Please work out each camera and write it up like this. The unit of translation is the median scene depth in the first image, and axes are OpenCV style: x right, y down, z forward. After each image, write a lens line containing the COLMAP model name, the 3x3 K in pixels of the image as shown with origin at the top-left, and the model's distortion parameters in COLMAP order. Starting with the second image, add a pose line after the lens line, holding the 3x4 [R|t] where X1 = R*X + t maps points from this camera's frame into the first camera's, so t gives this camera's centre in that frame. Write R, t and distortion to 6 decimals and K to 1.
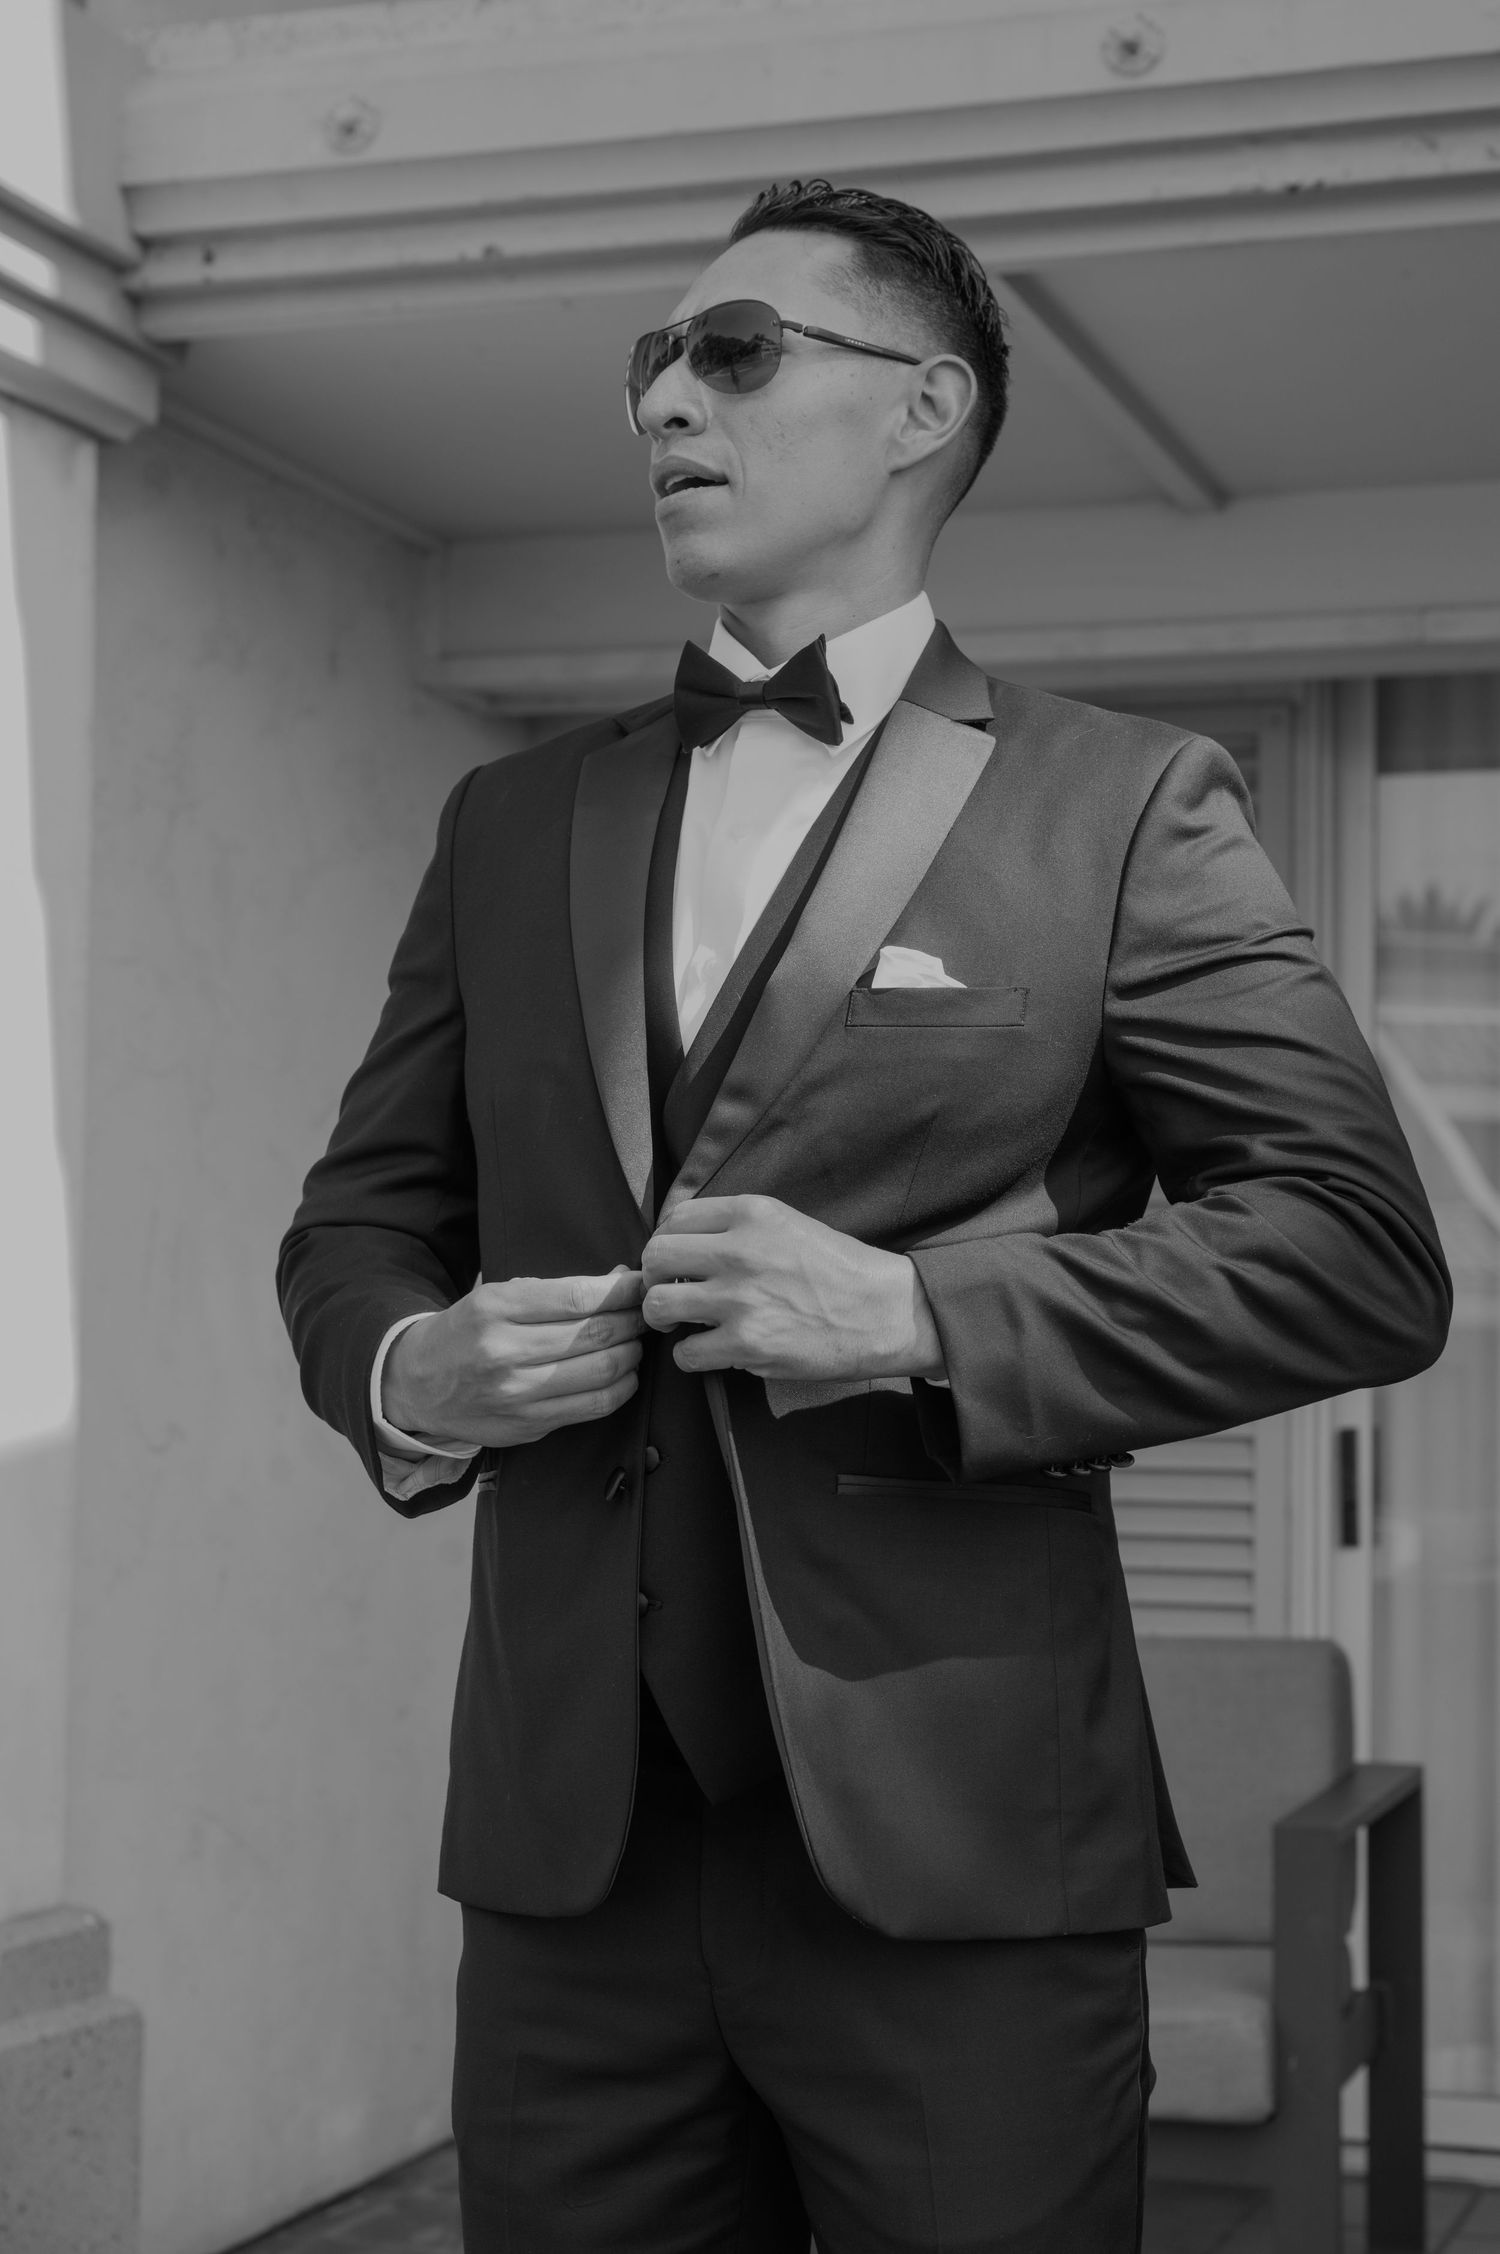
lens RADIAL K [[3929.1, 0, 729.7], [0, 3929.1, 1139.0], [0, 0, 1]] dist [-0.003197, 0.000000]
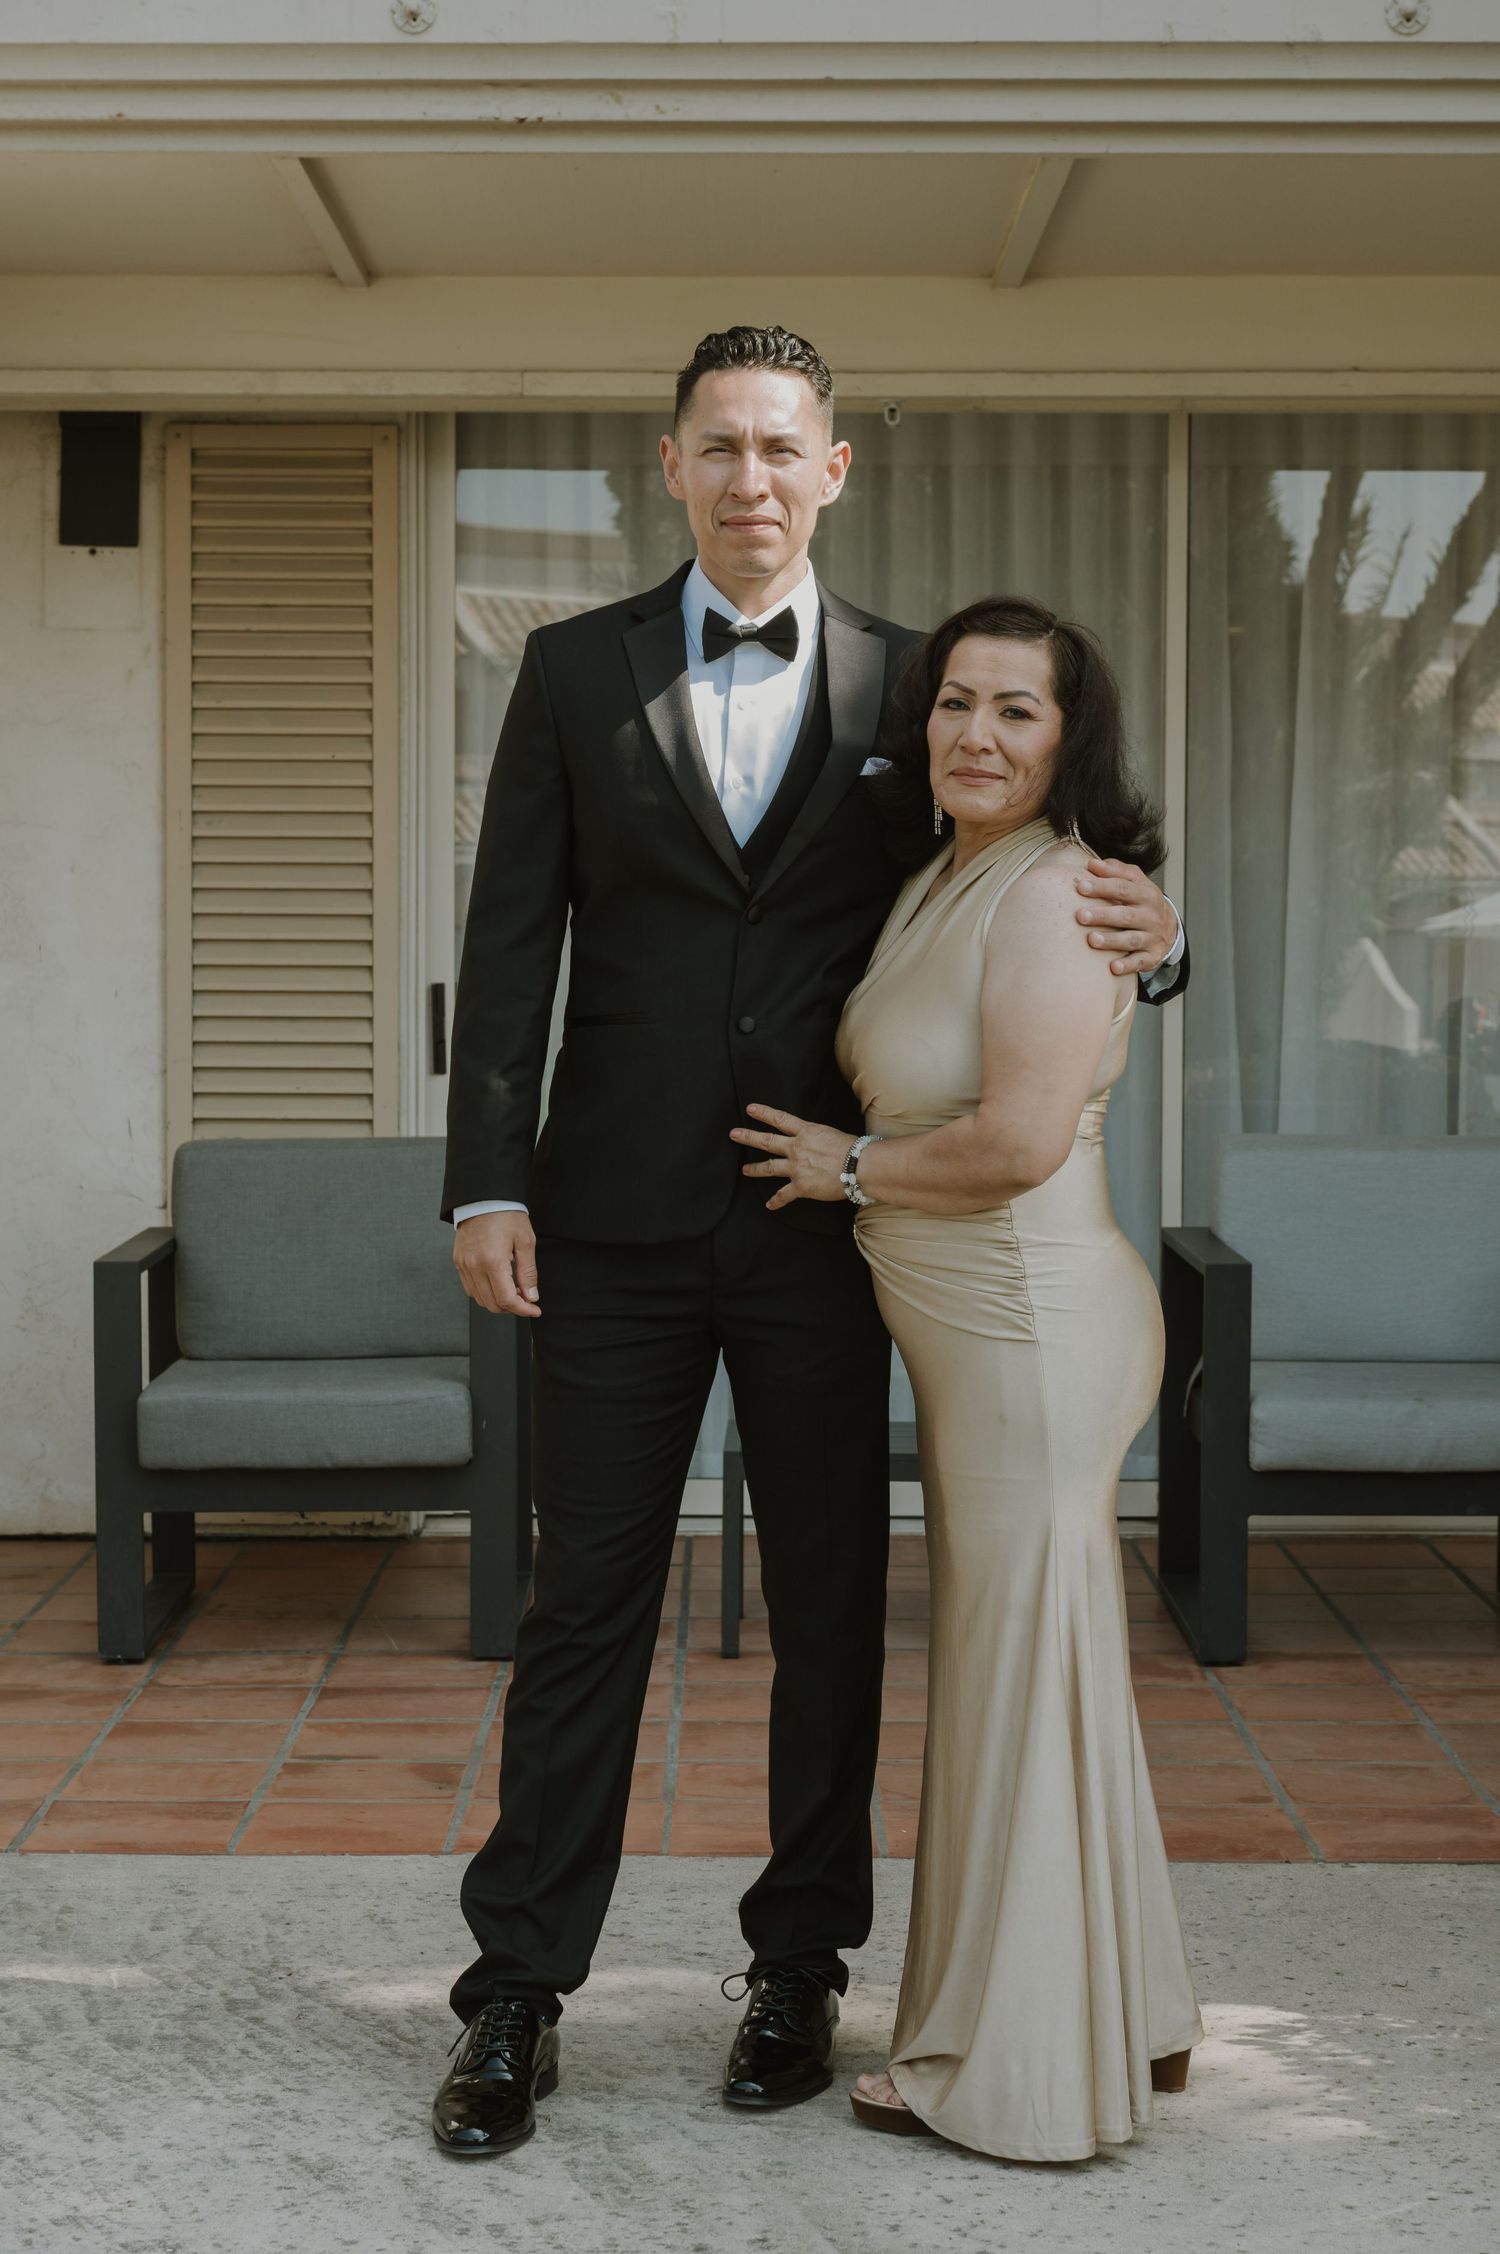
lens RADIAL K [[4201.6, 0, 752.4], [0, 4201.6, 1108.2], [0, 0, 1]] dist [-0.027270, 0.000000]
pose [[0.944972, -0.022759, 0.326360, -0.260583], [-0.010442, 0.994971, 0.099620, -0.033345], [-0.326986, -0.097546, 0.939981, -0.460311]]
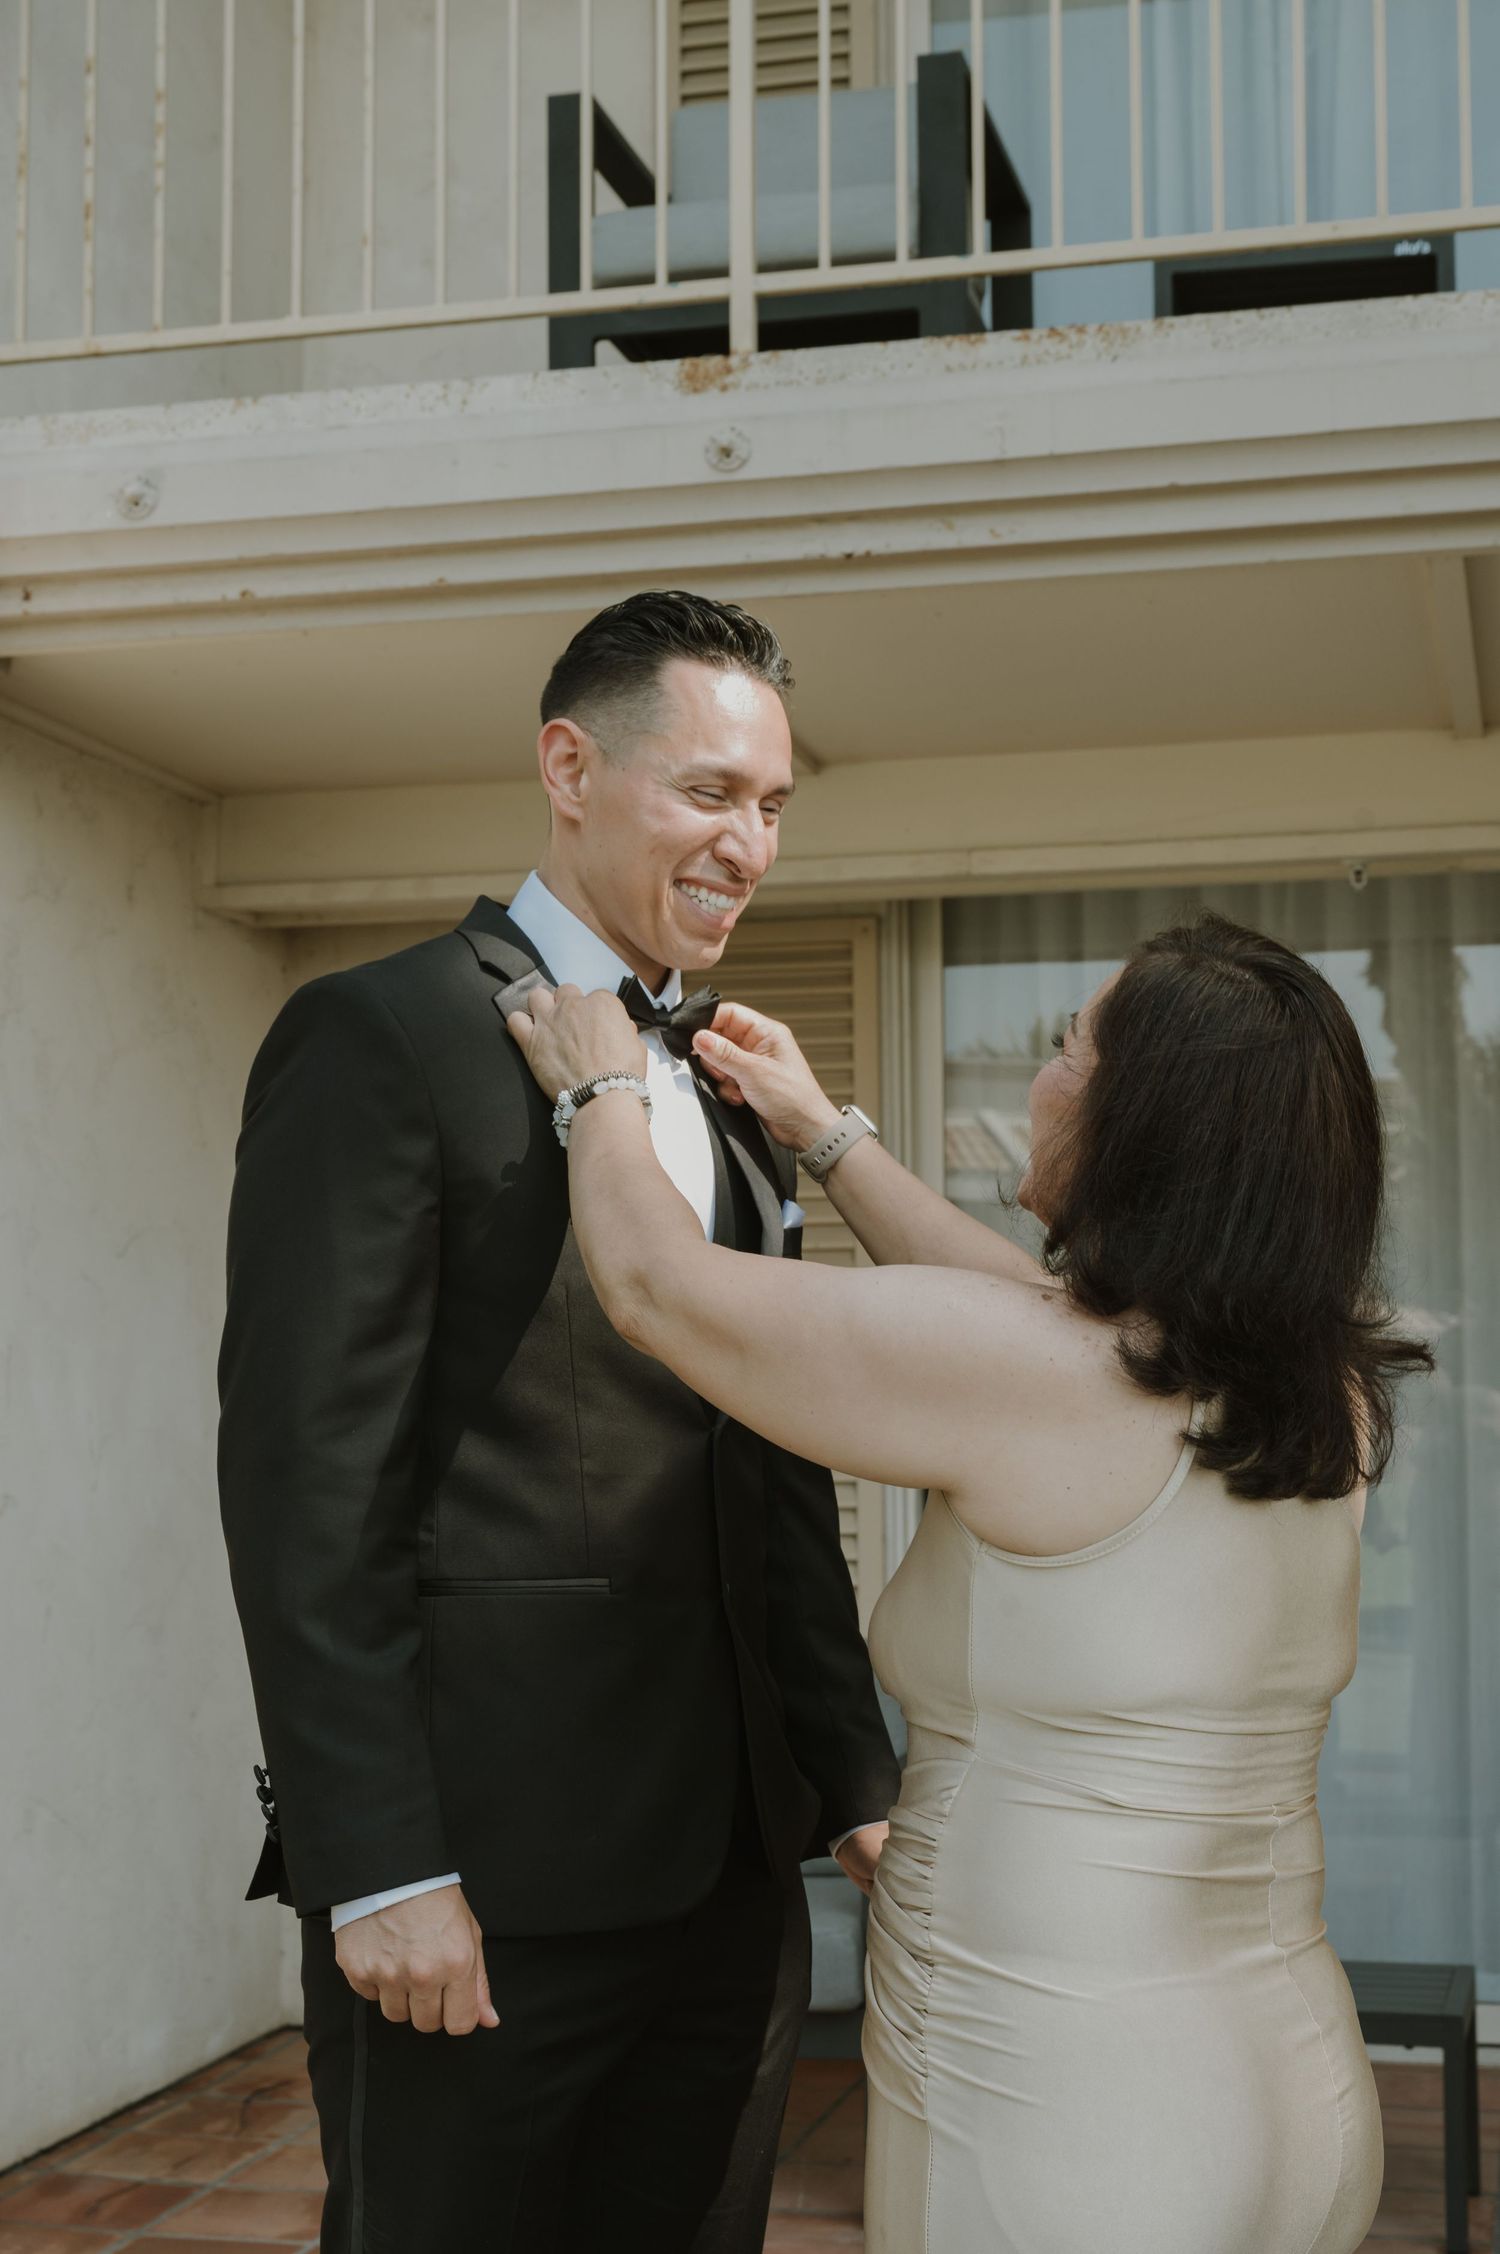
lens RADIAL K [[3273.0, 0, 773.8], [0, 3273.0, 1139.0], [0, 0, 1]] dist [0.007616, 0.000000]
pose [[0.996039, -0.012096, 0.088096, 0.015782], [0.014176, 0.999635, -0.023020, -0.016430], [-0.087786, 0.024177, 0.995846, -0.095850]]
